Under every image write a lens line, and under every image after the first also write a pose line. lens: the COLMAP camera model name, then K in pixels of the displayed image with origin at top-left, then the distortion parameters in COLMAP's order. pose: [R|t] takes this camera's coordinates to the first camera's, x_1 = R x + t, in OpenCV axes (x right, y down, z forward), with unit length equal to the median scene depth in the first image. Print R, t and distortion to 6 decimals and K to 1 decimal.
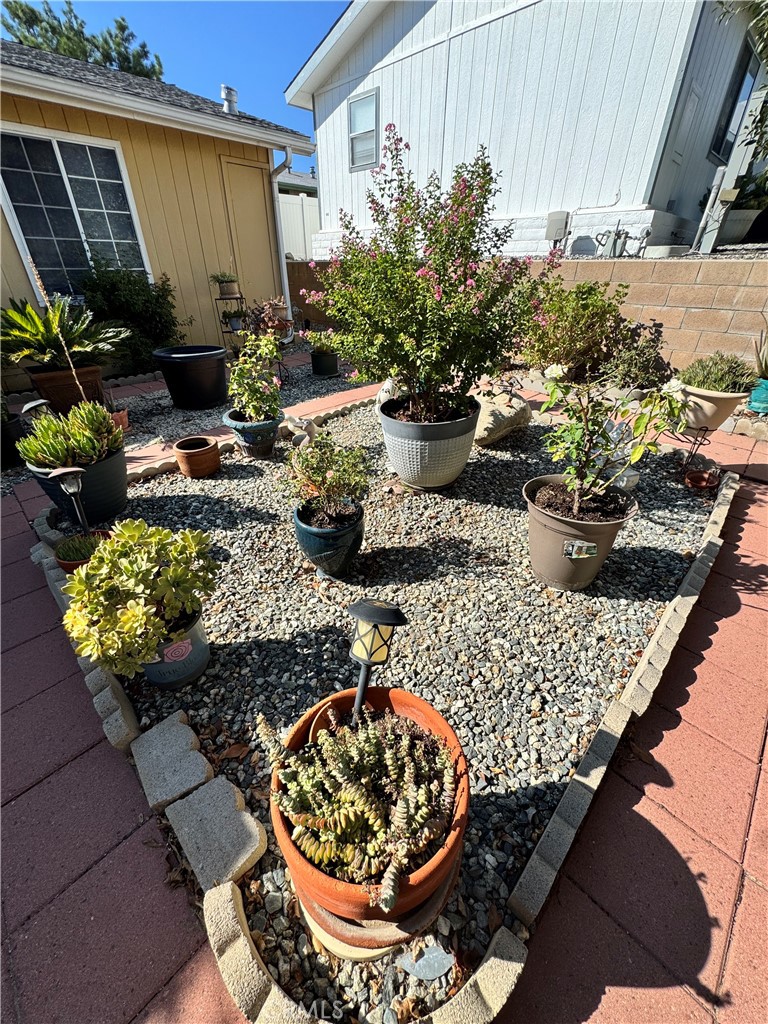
lens RADIAL K [[409.9, 0, 384.3], [0, 409.9, 508.9], [0, 0, 1]] dist [-0.003991, 0.000669]
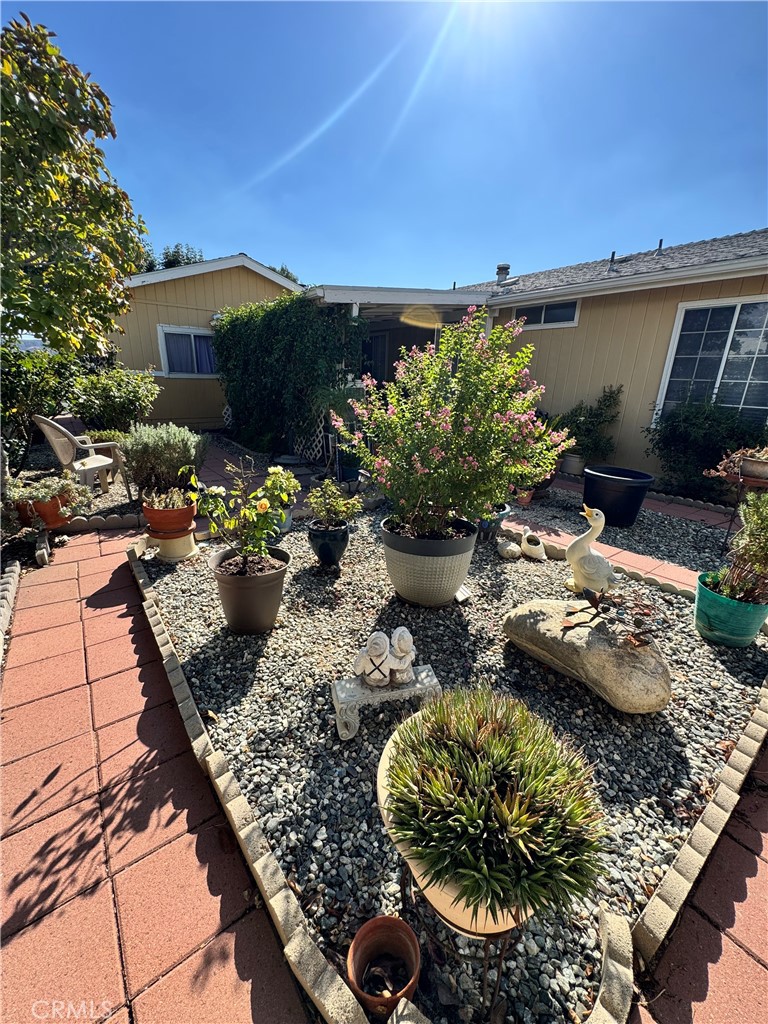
lens RADIAL K [[409.9, 0, 389.2], [0, 409.9, 511.7], [0, 0, 1]] dist [-0.003991, 0.000669]
pose [[-0.144716, 0.298650, -0.943327, 0.985183], [-0.532246, 0.780192, 0.328655, -0.507323], [0.834129, 0.549643, 0.046049, 0.746486]]
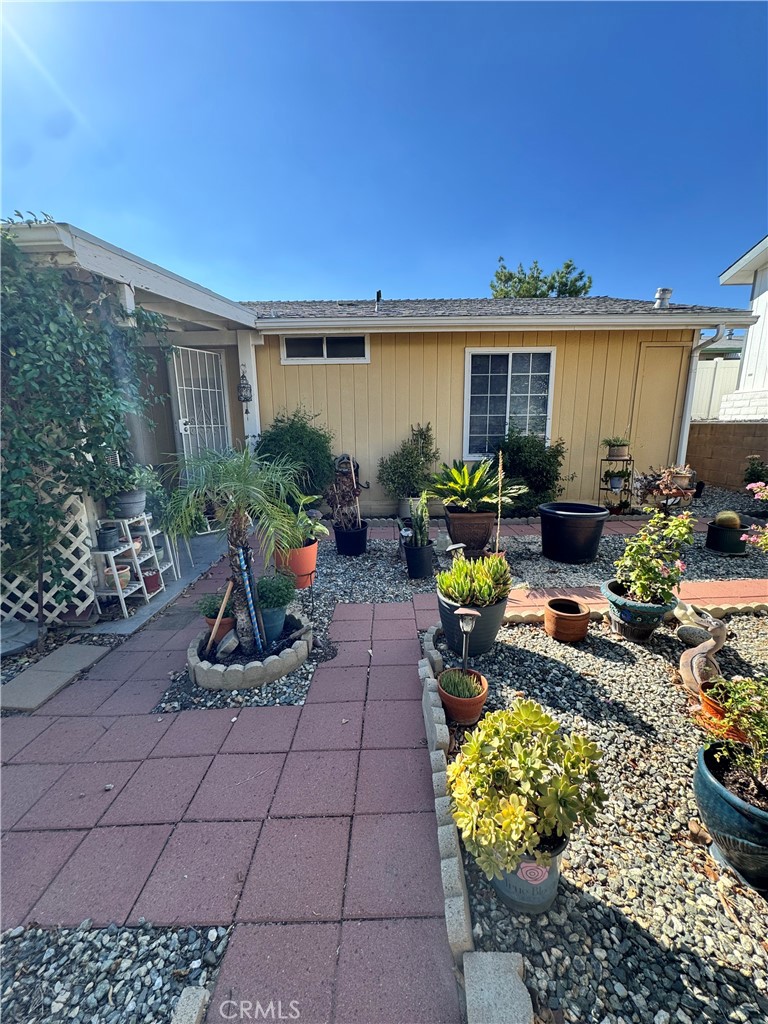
lens RADIAL K [[409.9, 0, 386.8], [0, 409.9, 511.0], [0, 0, 1]] dist [-0.003991, 0.000669]
pose [[0.699370, 0.133005, -0.702276, -0.100429], [-0.347570, 0.921828, -0.171545, -0.049491], [0.624561, 0.364063, 0.690927, -0.037668]]
